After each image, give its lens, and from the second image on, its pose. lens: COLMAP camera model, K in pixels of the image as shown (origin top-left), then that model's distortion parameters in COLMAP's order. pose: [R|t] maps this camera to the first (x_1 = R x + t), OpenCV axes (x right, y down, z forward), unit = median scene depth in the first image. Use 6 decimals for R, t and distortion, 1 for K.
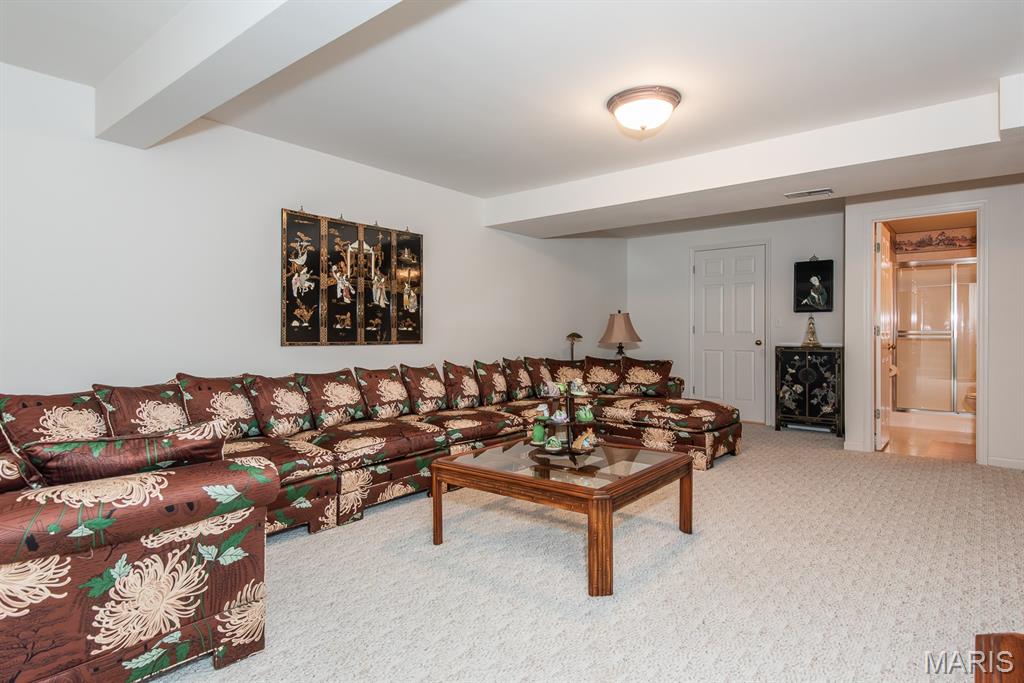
lens RADIAL K [[550.5, 0, 501.7], [0, 550.5, 336.7], [0, 0, 1]] dist [0.015910, -0.007744]
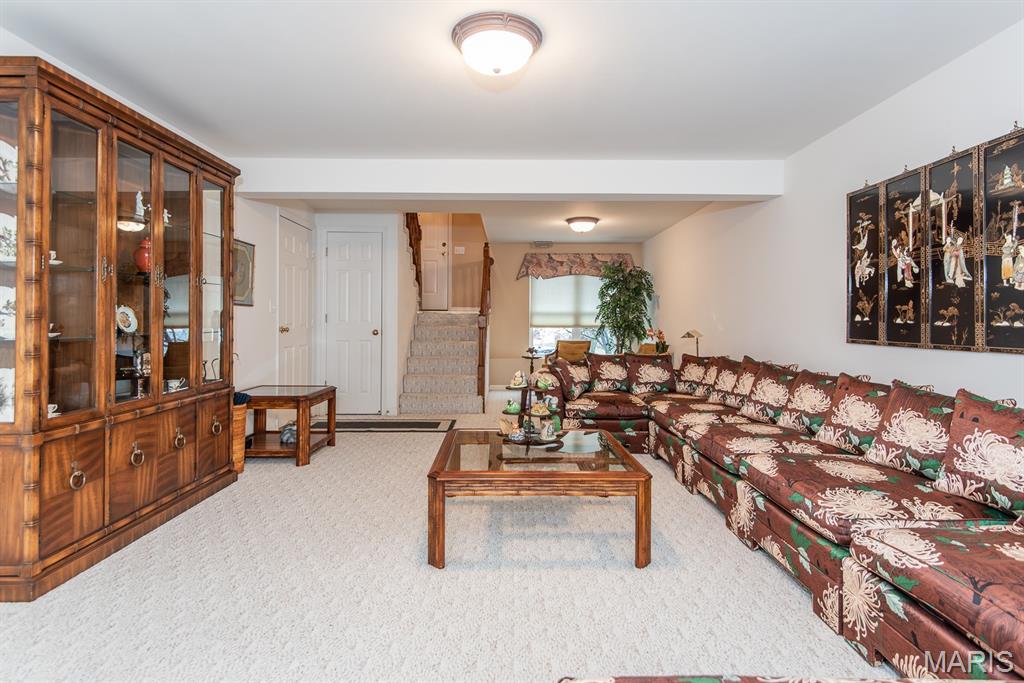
lens RADIAL K [[514.4, 0, 513.0], [0, 514.4, 321.6], [0, 0, 1]] dist [0.008803, -0.008046]
pose [[-0.752411, -0.004881, -0.658675, 0.526206], [-0.010616, 0.999933, 0.004716, -0.014870], [0.658608, 0.010541, -0.752412, 1.144530]]
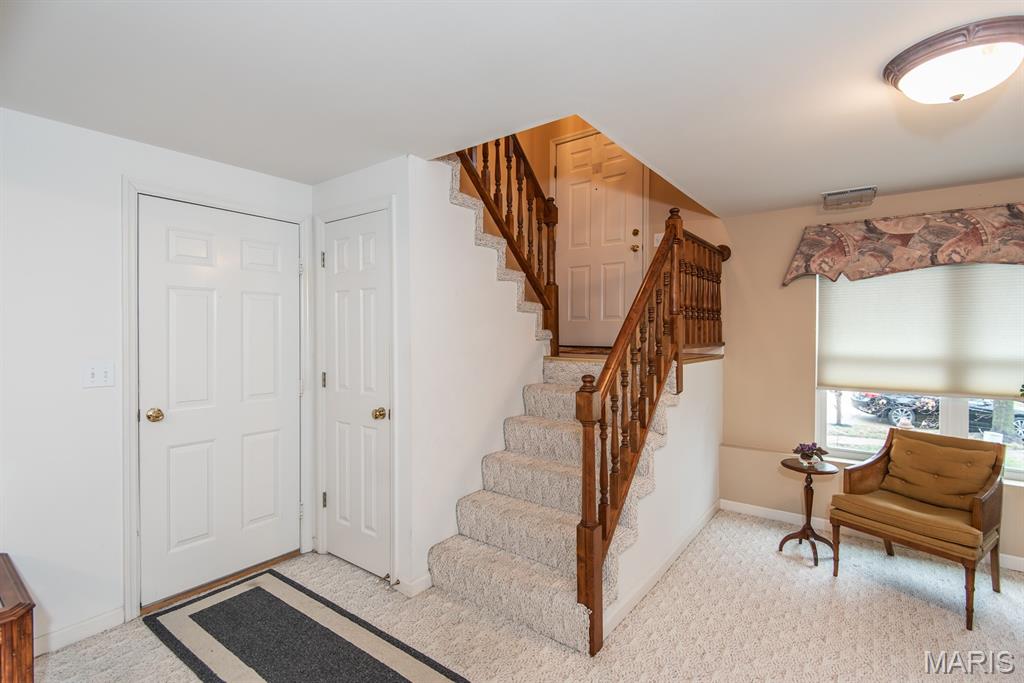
lens RADIAL K [[475.5, 0, 520.2], [0, 475.5, 336.7], [0, 0, 1]] dist [-0.002843, -0.007036]
pose [[-0.998088, -0.003570, -0.061698, -0.284286], [-0.004319, 0.999919, 0.012002, -0.086626], [0.061651, 0.012246, -0.998023, 0.468121]]
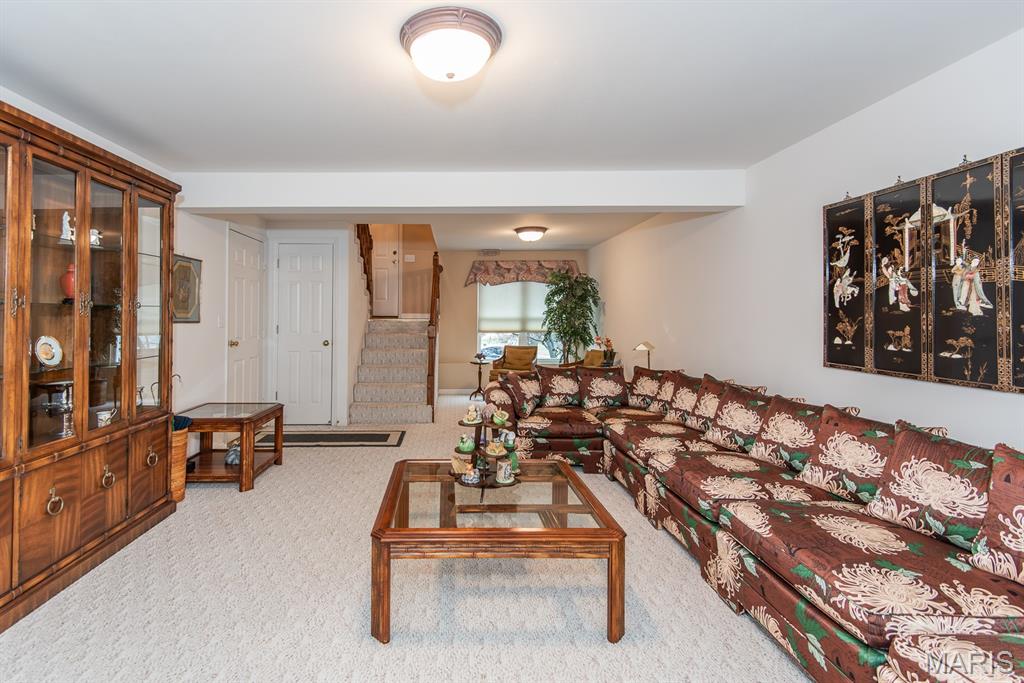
lens RADIAL K [[474.0, 0, 448.8], [0, 474.0, 316.6], [0, 0, 1]] dist [-0.007683, -0.000755]
pose [[-0.767846, -0.004214, -0.640620, 0.462528], [-0.007364, 0.999970, 0.002249, -0.051887], [0.640592, 0.006444, -0.767854, 1.062277]]
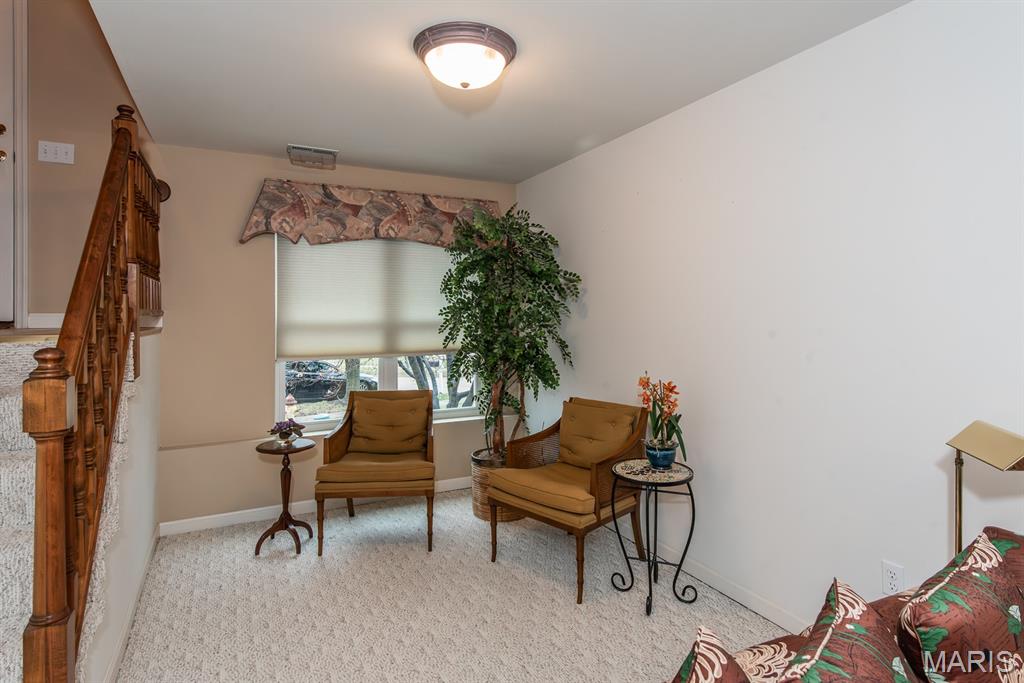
lens RADIAL K [[550.5, 0, 500.1], [0, 550.5, 319.1], [0, 0, 1]] dist [0.015910, -0.007744]
pose [[-0.394699, 0.005554, -0.918794, -0.191268], [0.002602, 0.999984, 0.004927, -0.057214], [0.918807, -0.000446, -0.394707, 0.336047]]
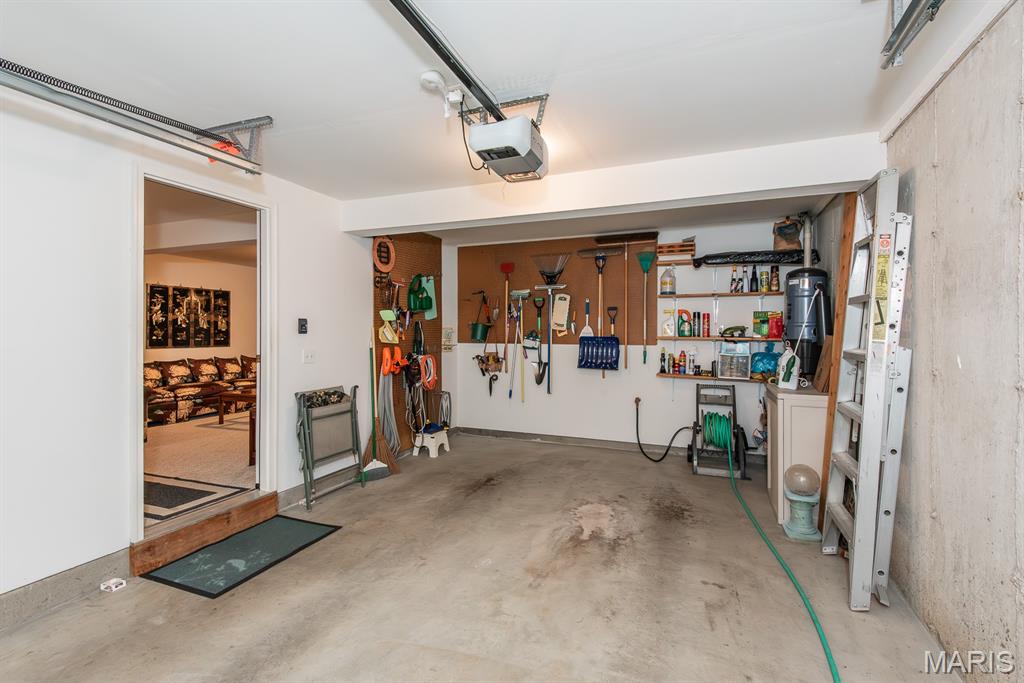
lens RADIAL K [[474.0, 0, 527.7], [0, 474.0, 334.2], [0, 0, 1]] dist [-0.007683, -0.000755]
pose [[0.947052, 0.000682, 0.321079, 0.357708], [-0.000150, 0.999999, -0.001681, -0.031364], [-0.321080, 0.001544, 0.947051, -1.044508]]
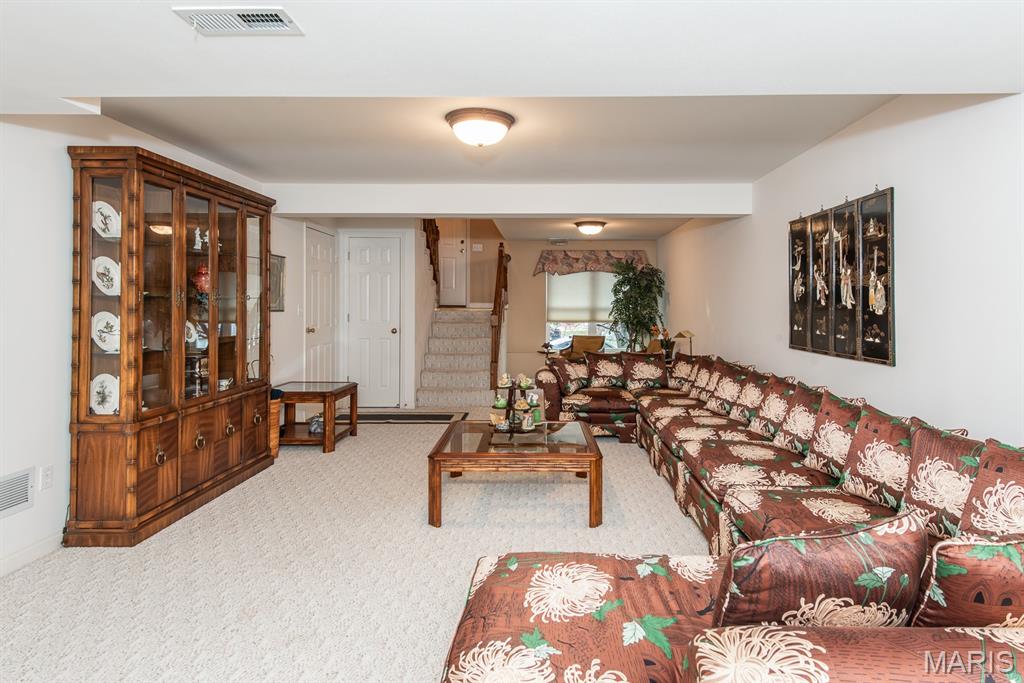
lens RADIAL K [[550.5, 0, 545.4], [0, 550.5, 304.3], [0, 0, 1]] dist [0.015910, -0.007744]
pose [[-0.756135, -0.007439, -0.654373, 0.607638], [-0.010477, 0.999945, 0.000739, -0.057913], [0.654332, 0.007415, -0.756171, 1.349219]]
